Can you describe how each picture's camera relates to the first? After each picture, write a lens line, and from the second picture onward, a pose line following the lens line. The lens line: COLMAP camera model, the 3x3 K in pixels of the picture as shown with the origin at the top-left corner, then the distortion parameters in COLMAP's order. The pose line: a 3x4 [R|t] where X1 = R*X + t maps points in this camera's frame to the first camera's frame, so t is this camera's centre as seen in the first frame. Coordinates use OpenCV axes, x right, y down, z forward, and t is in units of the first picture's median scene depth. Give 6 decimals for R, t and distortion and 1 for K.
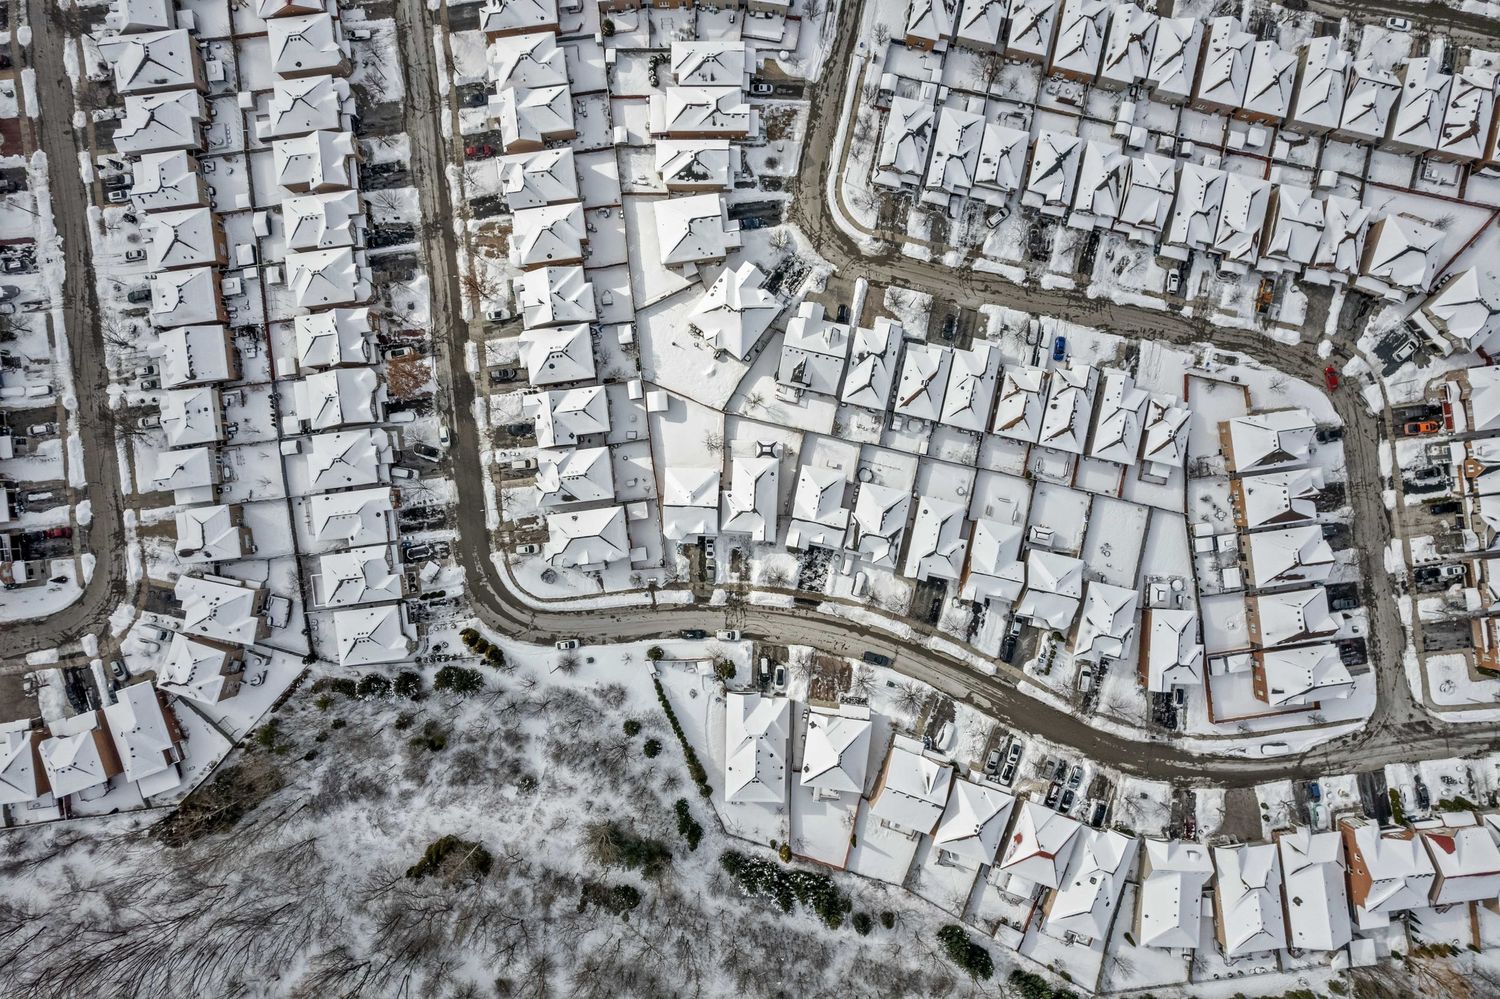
lens RADIAL K [[961.0, 0, 755.6], [0, 961.0, 501.4], [0, 0, 1]] dist [-0.070229, 0.061121]
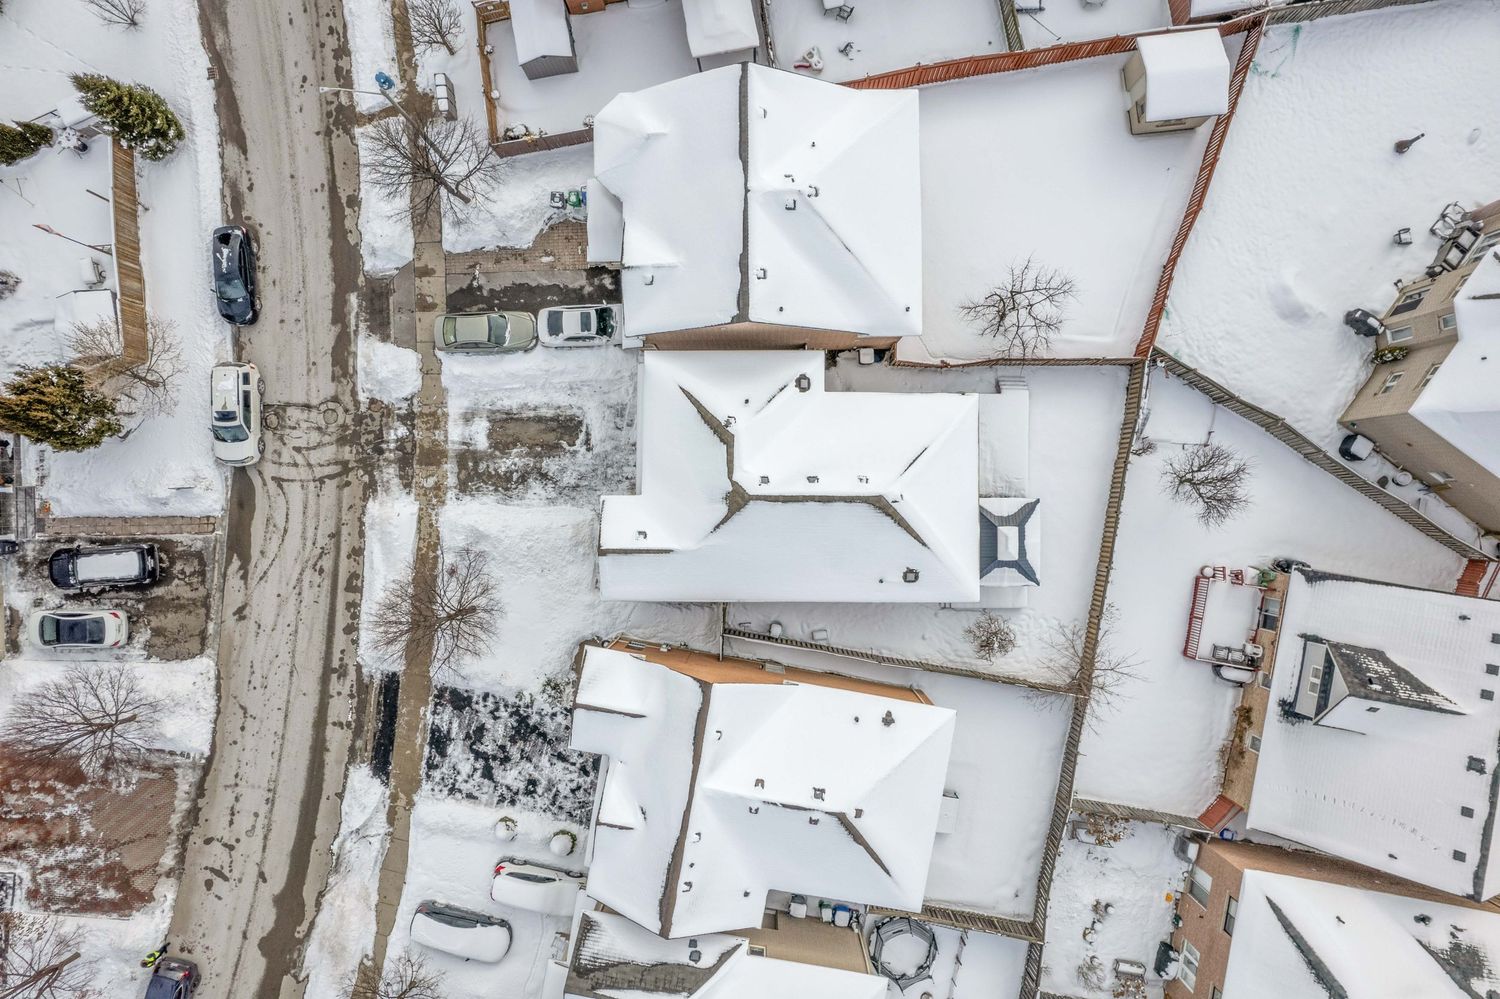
lens RADIAL K [[961.0, 0, 755.6], [0, 961.0, 501.4], [0, 0, 1]] dist [-0.070229, 0.061121]
pose [[0.041047, 0.999157, 0.000813, -0.000837], [-0.999088, 0.041034, 0.011822, 0.003052], [0.011778, -0.001298, 0.999930, 0.758197]]
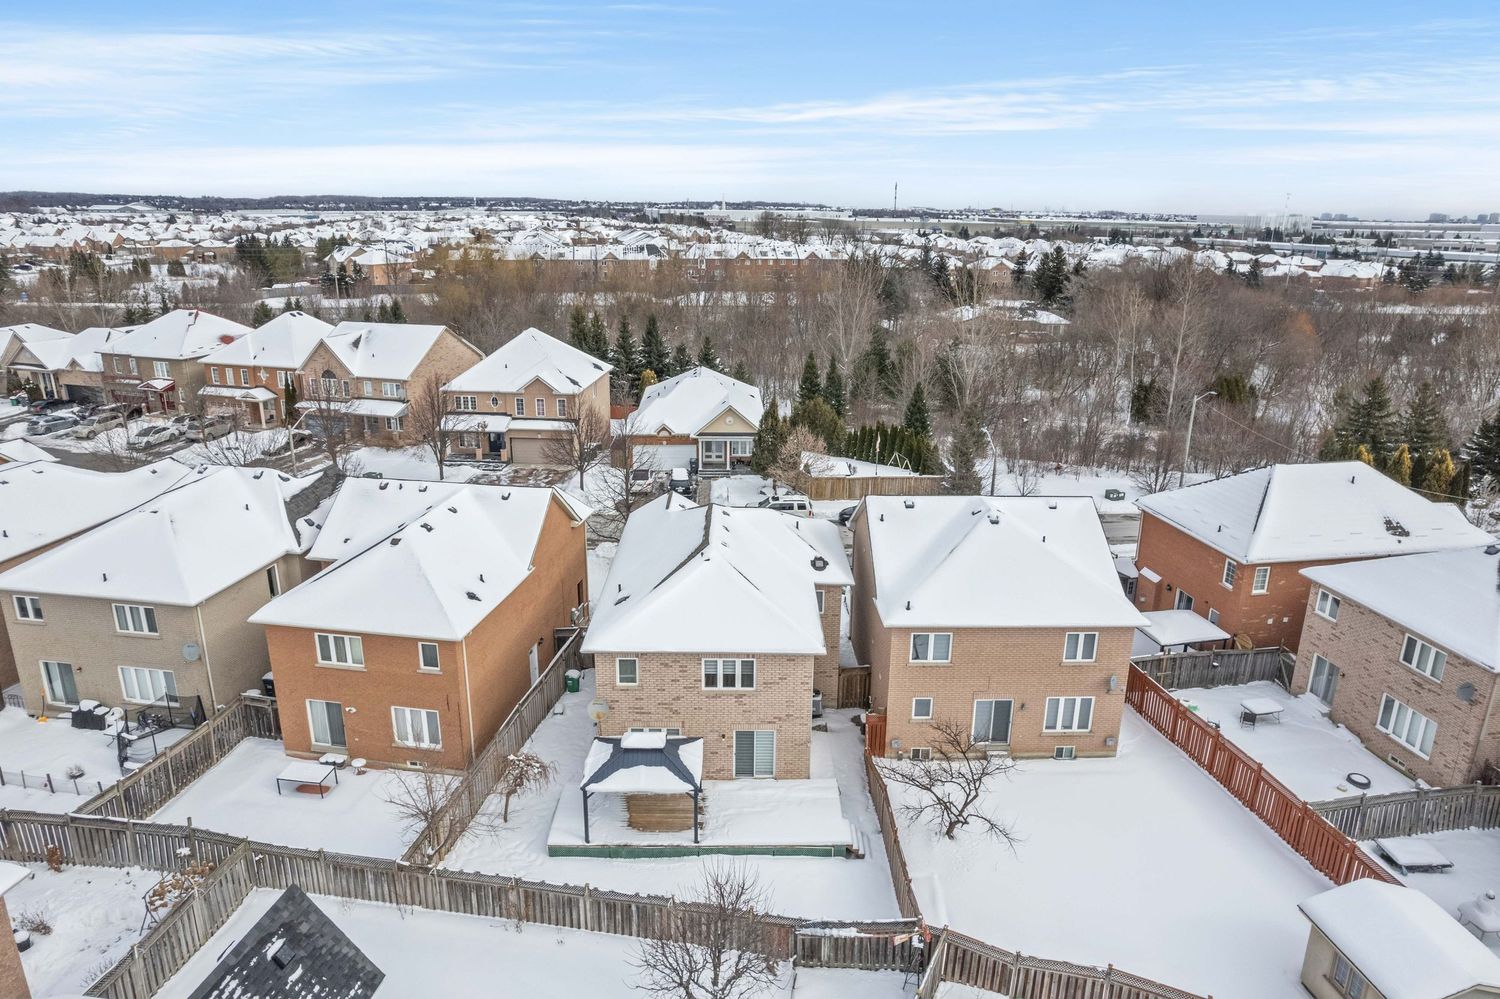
lens RADIAL K [[961.0, 0, 755.6], [0, 961.0, 501.4], [0, 0, 1]] dist [-0.070229, 0.061121]
pose [[-0.998249, 0.006869, -0.058744, 0.001142], [-0.058202, -0.290652, 0.955057, -0.209093], [-0.010514, 0.956804, 0.290543, 0.891261]]
